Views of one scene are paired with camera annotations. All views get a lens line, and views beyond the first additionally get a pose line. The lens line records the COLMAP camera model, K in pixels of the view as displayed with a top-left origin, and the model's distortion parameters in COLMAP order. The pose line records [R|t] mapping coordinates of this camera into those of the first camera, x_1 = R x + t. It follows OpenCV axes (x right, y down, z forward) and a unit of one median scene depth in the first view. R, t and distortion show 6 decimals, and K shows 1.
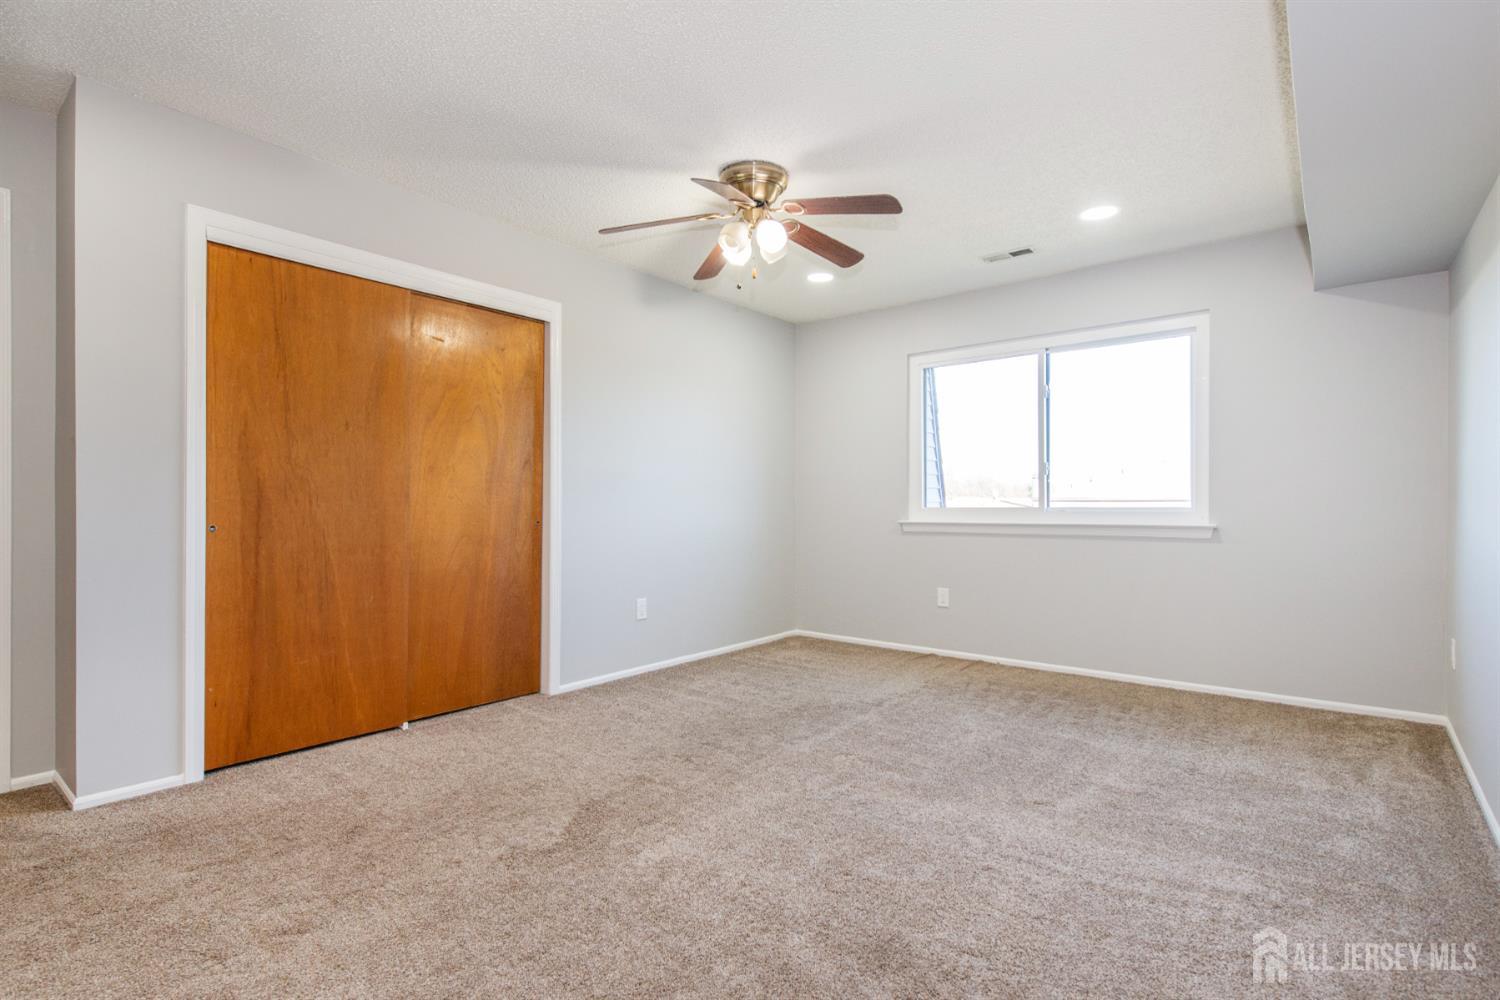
lens RADIAL K [[732.3, 0, 749.8], [0, 732.3, 494.9], [0, 0, 1]] dist [0.019001, -0.010204]
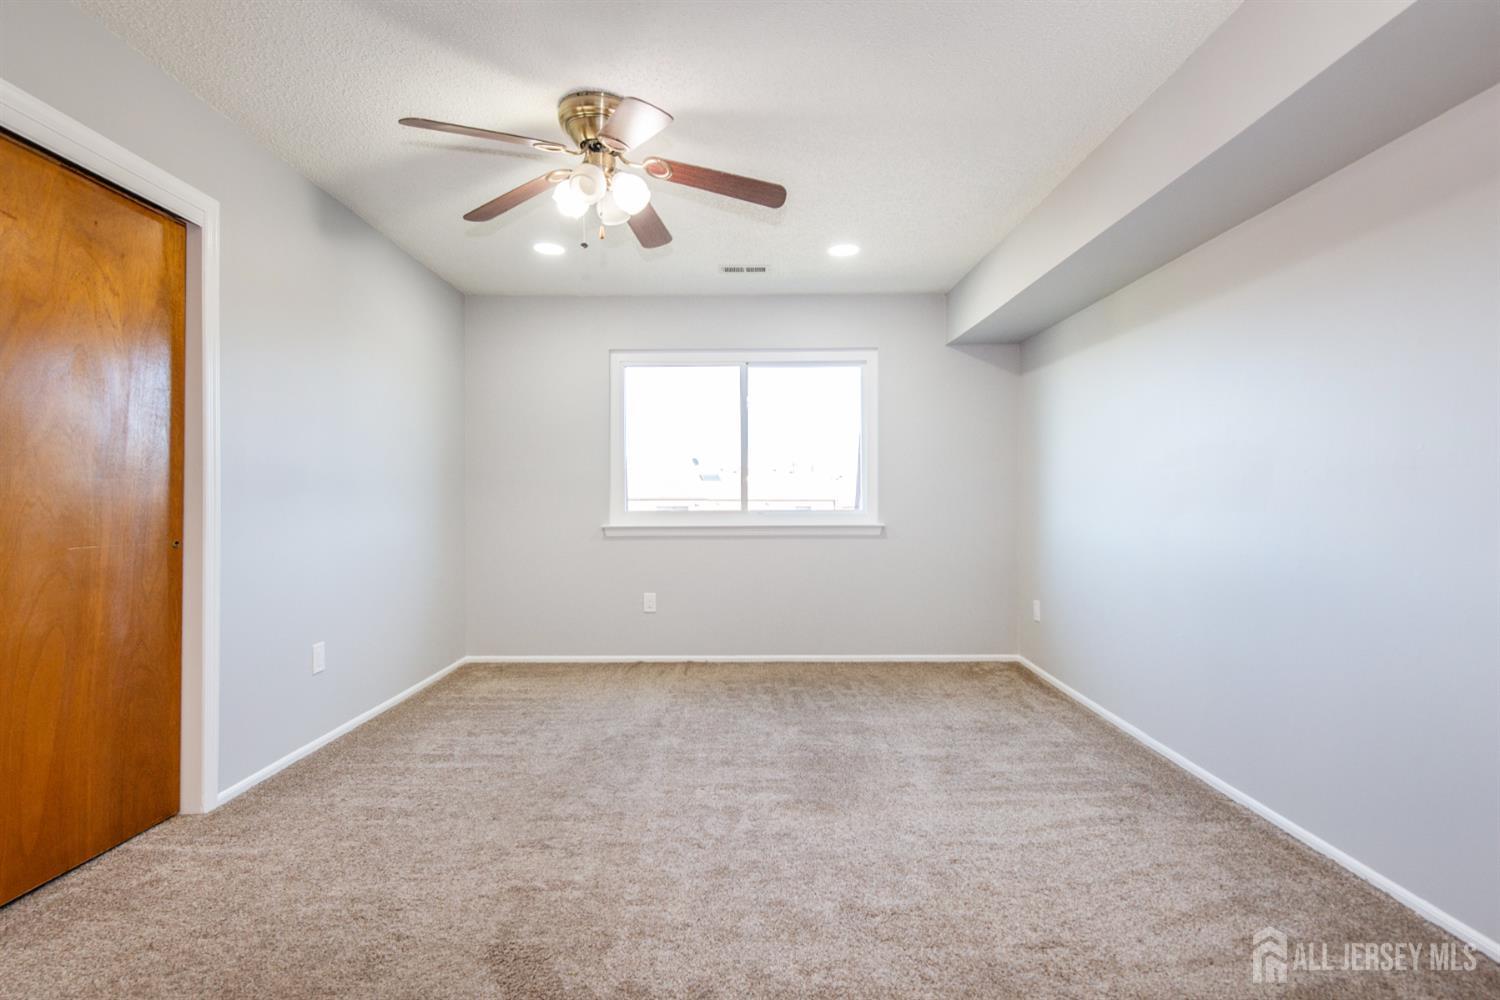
lens RADIAL K [[719.1, 0, 757.2], [0, 719.1, 496.8], [0, 0, 1]] dist [0.026000, -0.015074]
pose [[0.773933, 0.003428, 0.633258, -0.322013], [-0.006913, 0.999971, 0.003036, -0.007655], [-0.633230, -0.006727, 0.773935, 0.224257]]
